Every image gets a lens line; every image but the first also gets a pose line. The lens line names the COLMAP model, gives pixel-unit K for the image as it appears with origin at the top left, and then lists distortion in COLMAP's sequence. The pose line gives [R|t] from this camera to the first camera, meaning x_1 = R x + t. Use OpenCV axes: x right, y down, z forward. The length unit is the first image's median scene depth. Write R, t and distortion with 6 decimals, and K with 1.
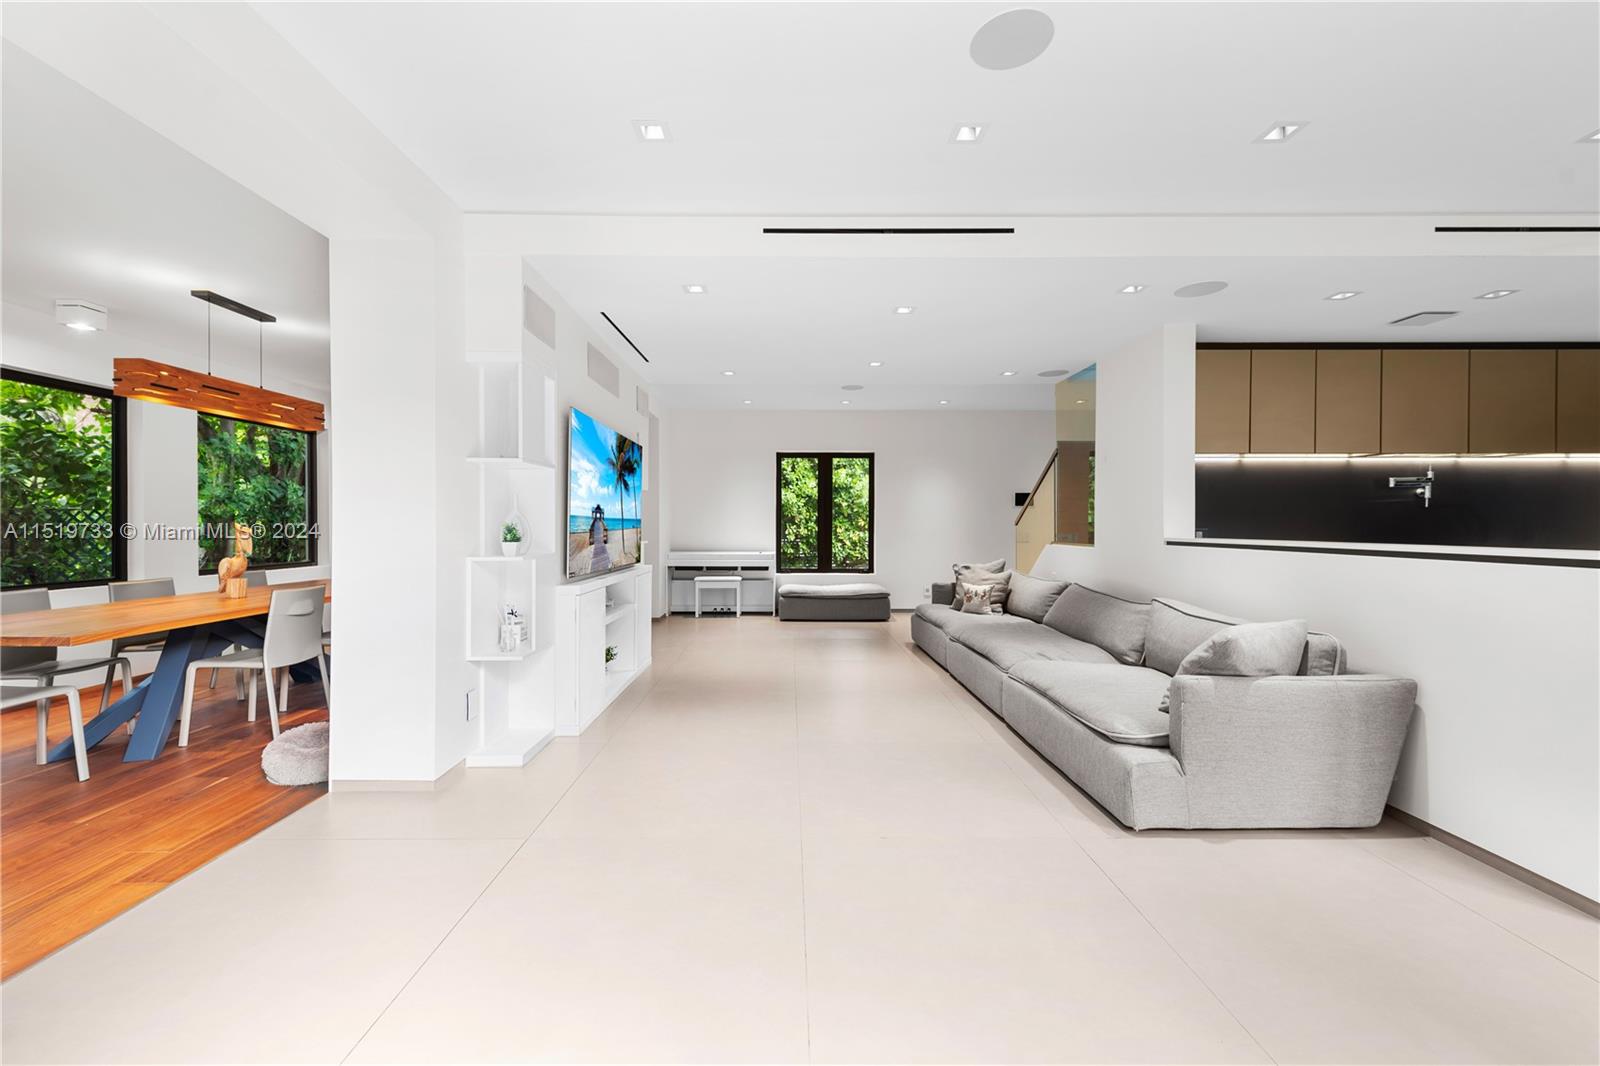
lens RADIAL K [[618.7, 0, 757.7], [0, 618.7, 532.4], [0, 0, 1]] dist [-0.006006, -0.000610]
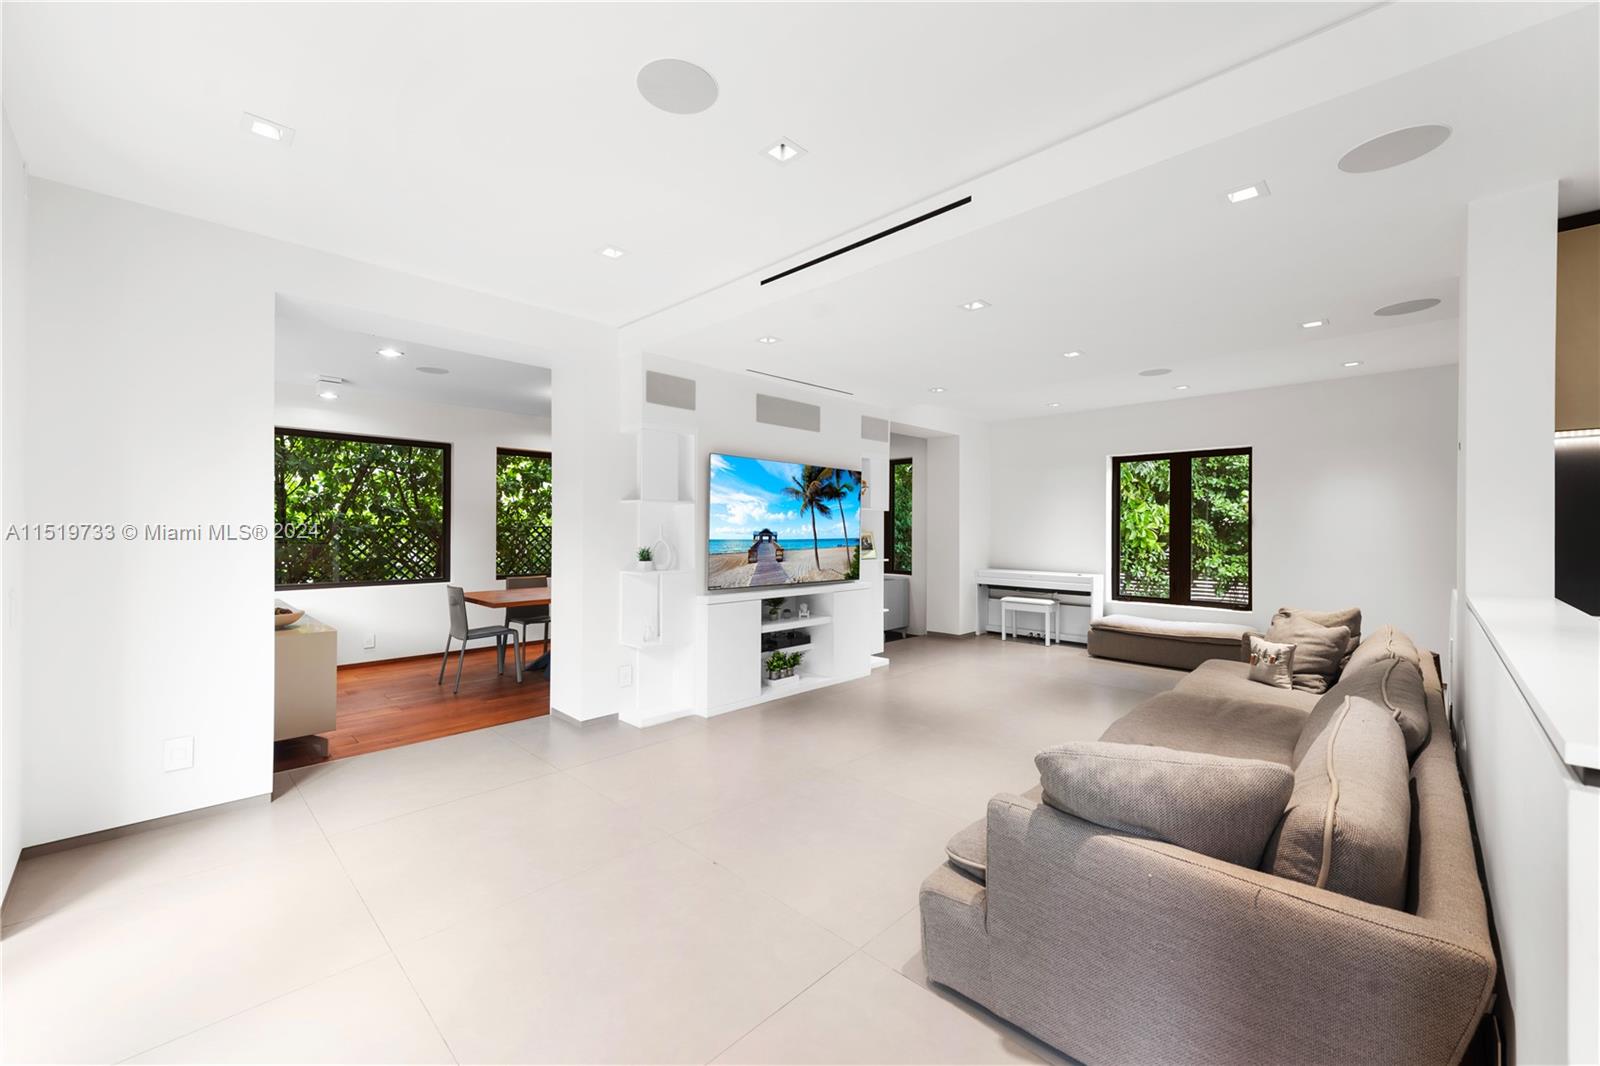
lens RADIAL K [[618.7, 0, 801.0], [0, 618.7, 534.1], [0, 0, 1]] dist [-0.006006, -0.000610]
pose [[0.718728, 0.008732, -0.695237, 0.539931], [-0.012678, 0.999919, -0.000547, -0.031154], [0.695176, 0.009207, 0.718781, 0.178541]]
